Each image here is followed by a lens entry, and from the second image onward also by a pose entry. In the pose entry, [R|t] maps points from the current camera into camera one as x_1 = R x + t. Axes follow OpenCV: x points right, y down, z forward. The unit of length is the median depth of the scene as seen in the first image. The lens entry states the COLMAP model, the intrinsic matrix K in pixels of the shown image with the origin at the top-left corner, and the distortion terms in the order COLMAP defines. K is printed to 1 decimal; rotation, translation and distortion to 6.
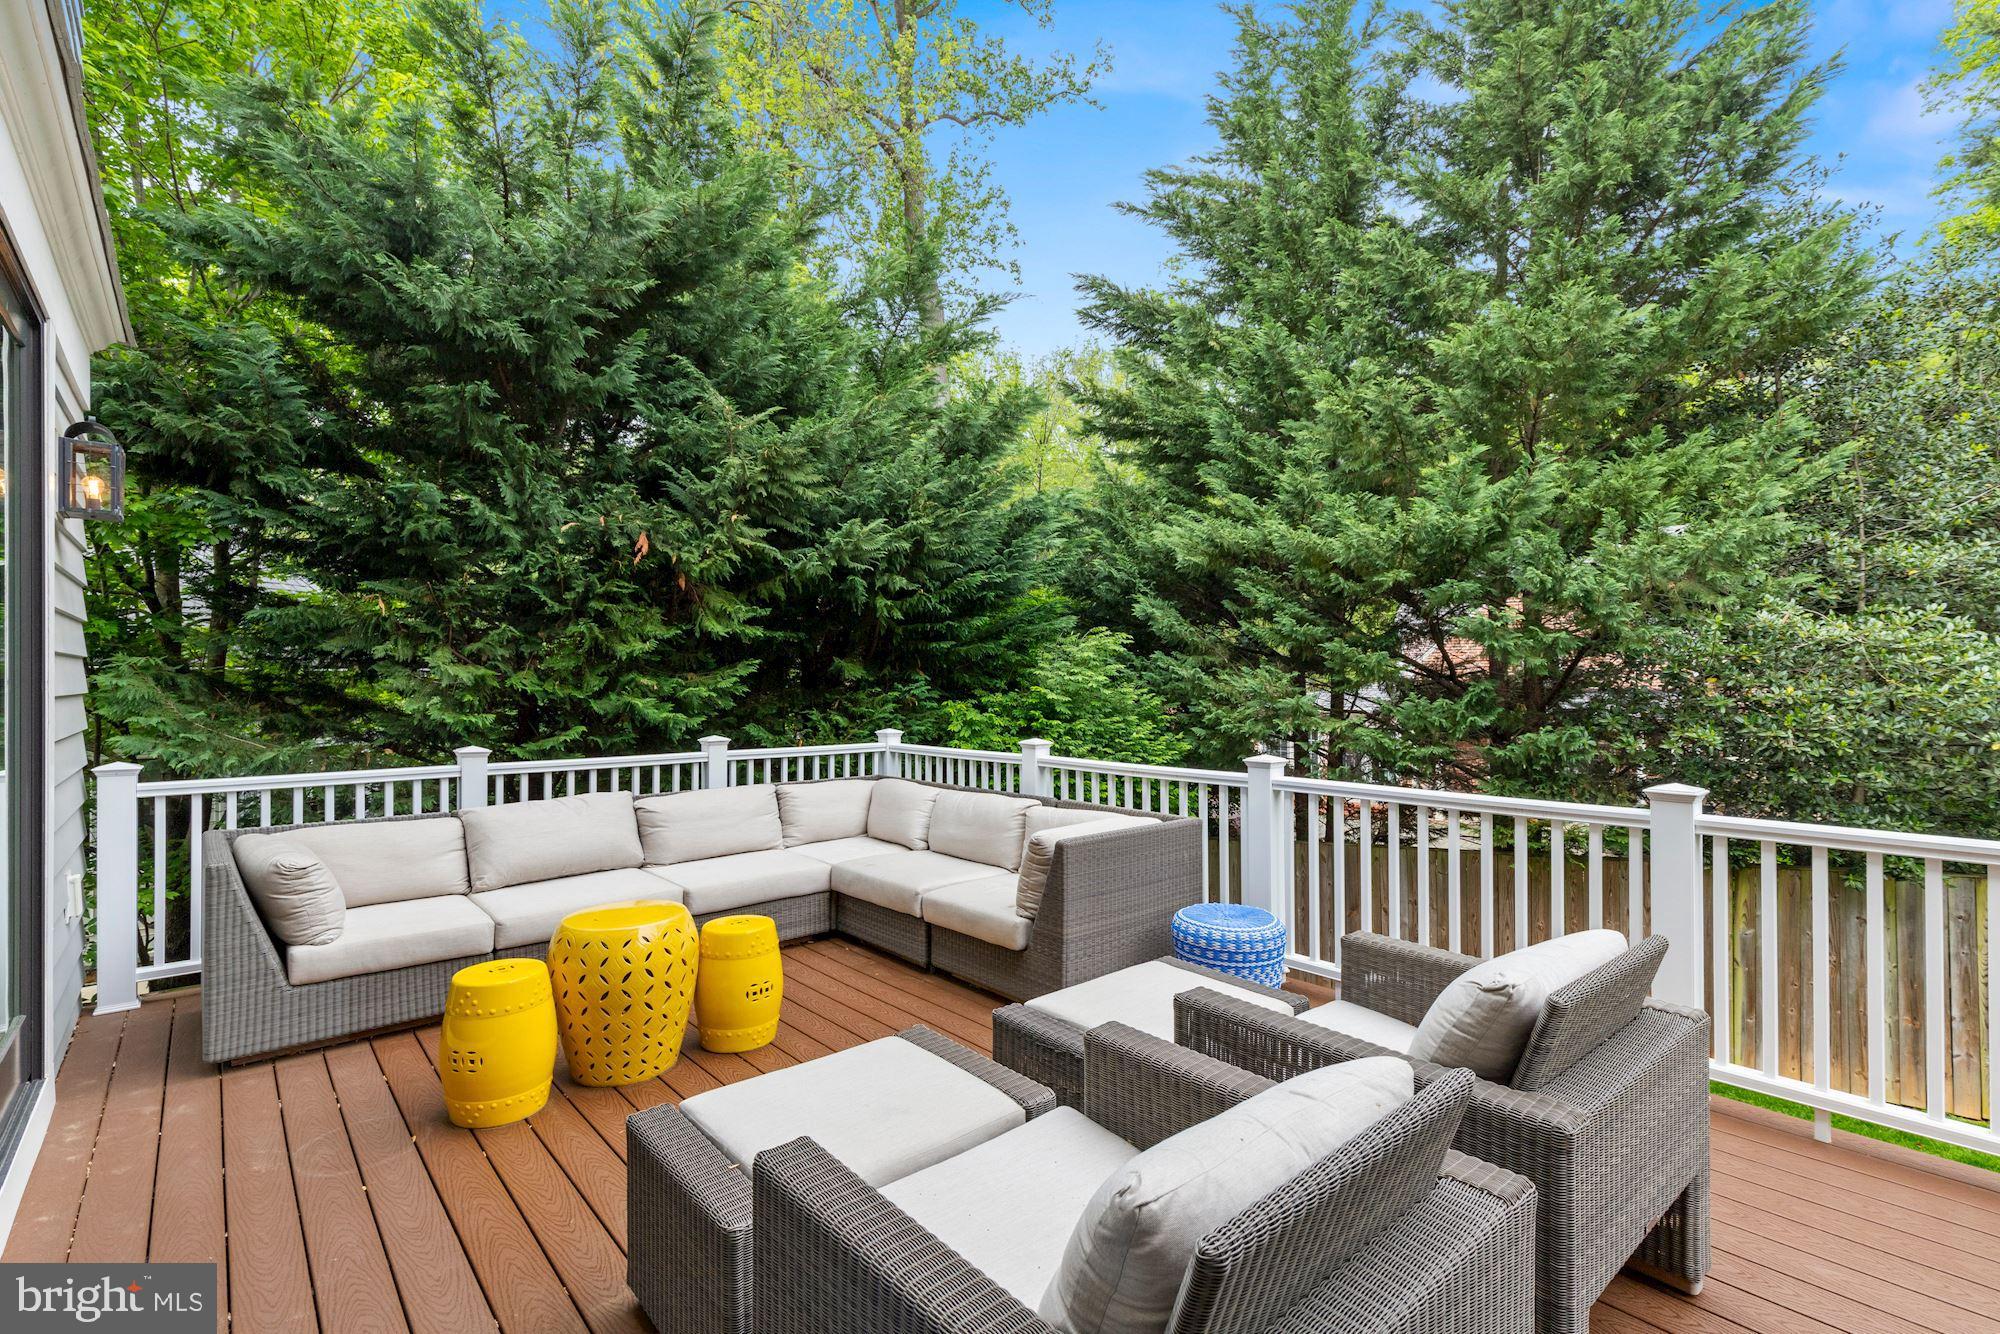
lens RADIAL K [[921.3, 0, 1000.4], [0, 921.3, 684.3], [0, 0, 1]] dist [0.001601, -0.000361]
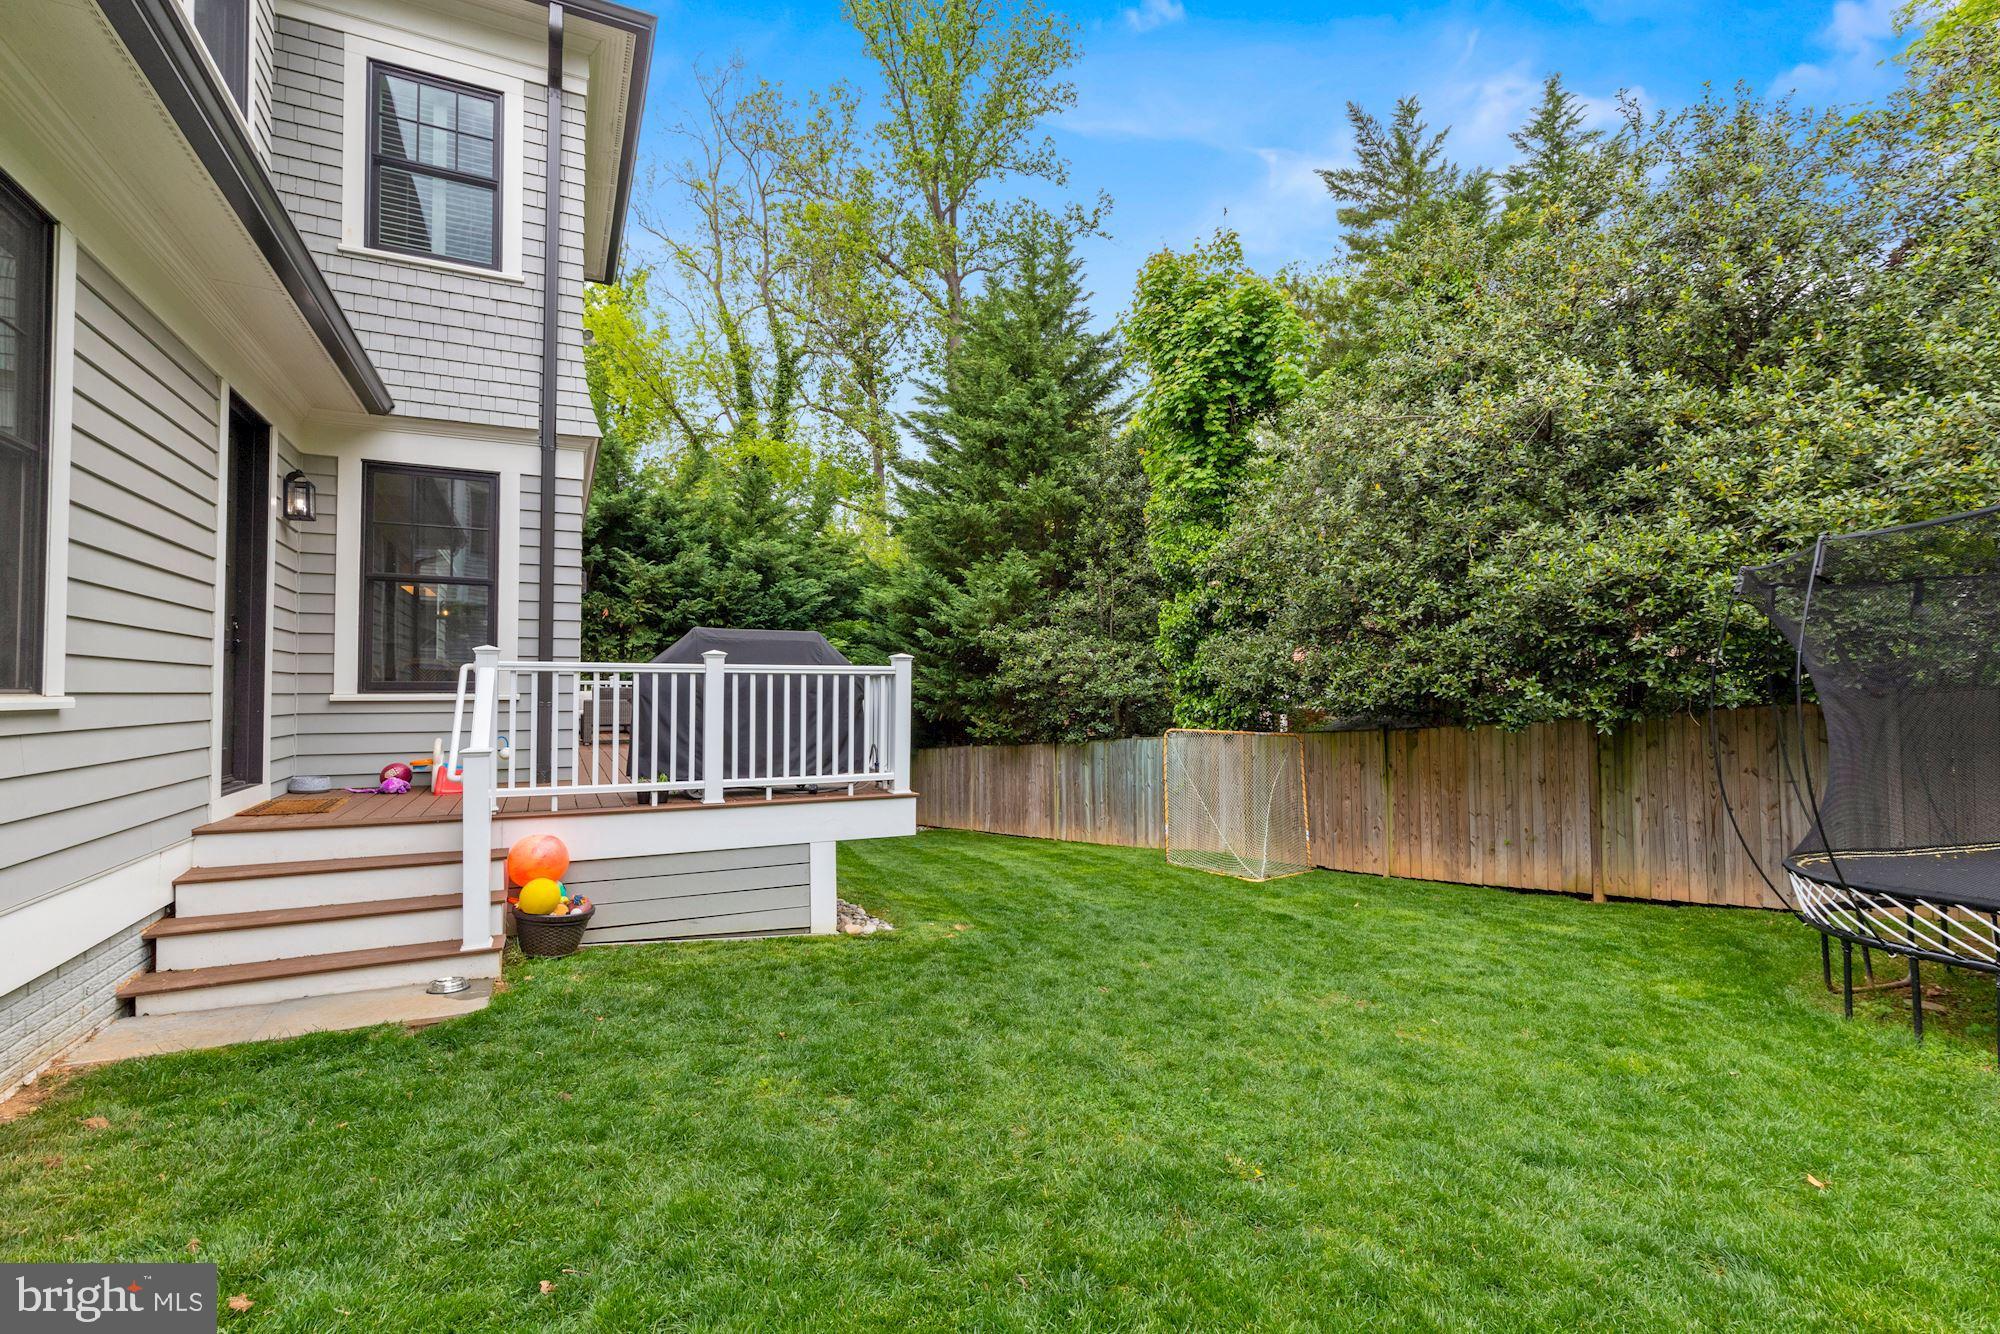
lens RADIAL K [[898.2, 0, 1000.0], [0, 898.2, 667.0], [0, 0, 1]] dist [-0.000372, -0.000261]
pose [[0.969396, -0.006580, -0.245412, 1.417133], [-0.000035, 0.999637, -0.026942, 0.090768], [0.245501, 0.026126, 0.969044, -1.345781]]
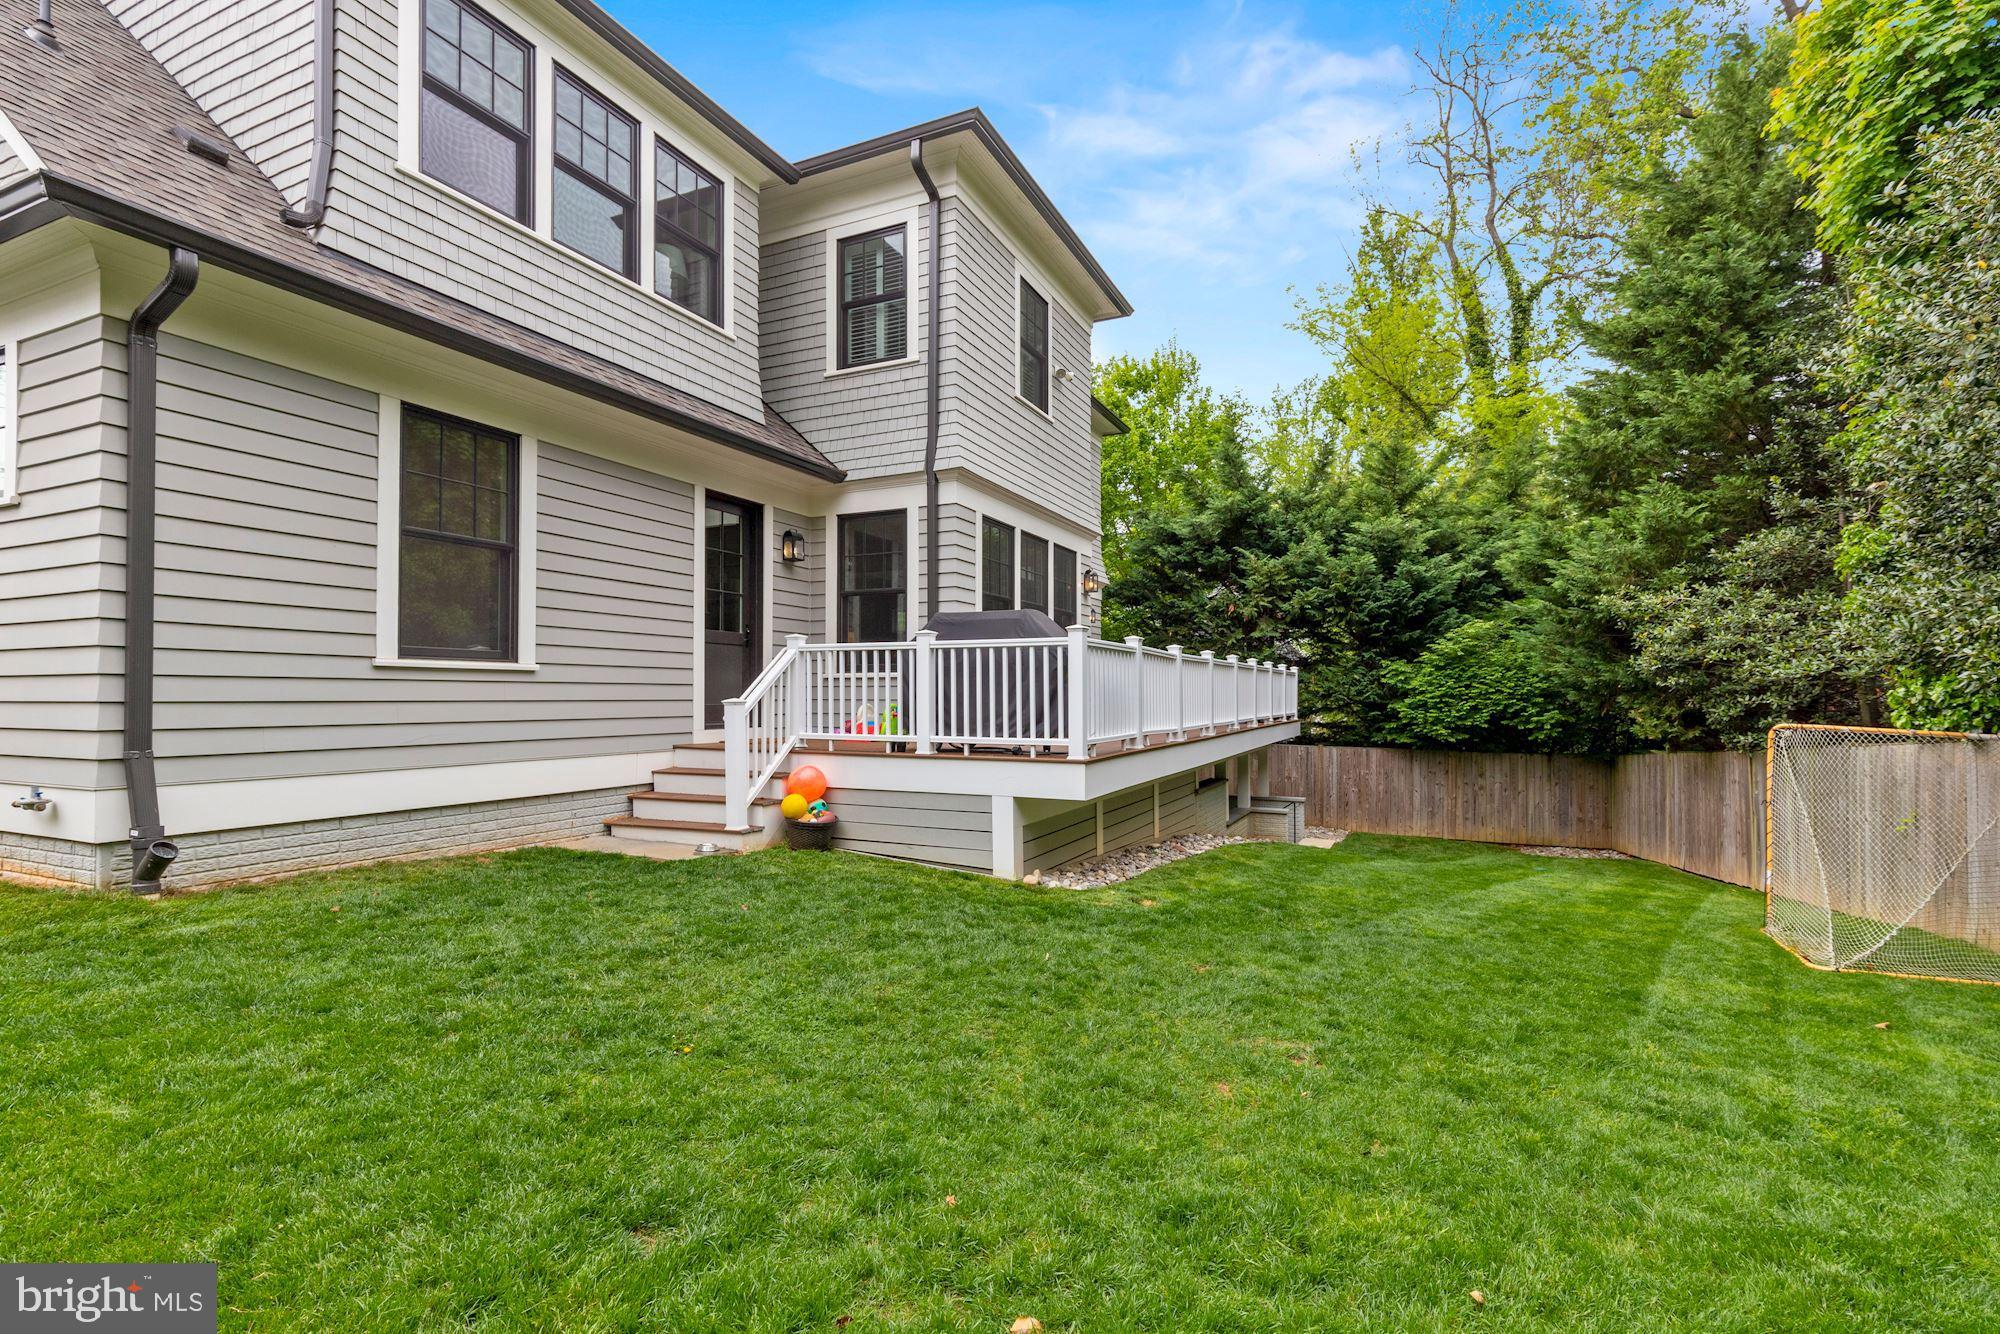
lens RADIAL K [[921.3, 0, 1000.4], [0, 921.3, 684.3], [0, 0, 1]] dist [0.001601, -0.000361]
pose [[0.406820, -0.009765, -0.913456, 1.998856], [-0.000495, 0.999940, -0.010910, 0.129614], [0.913508, 0.004891, 0.406791, -0.912782]]
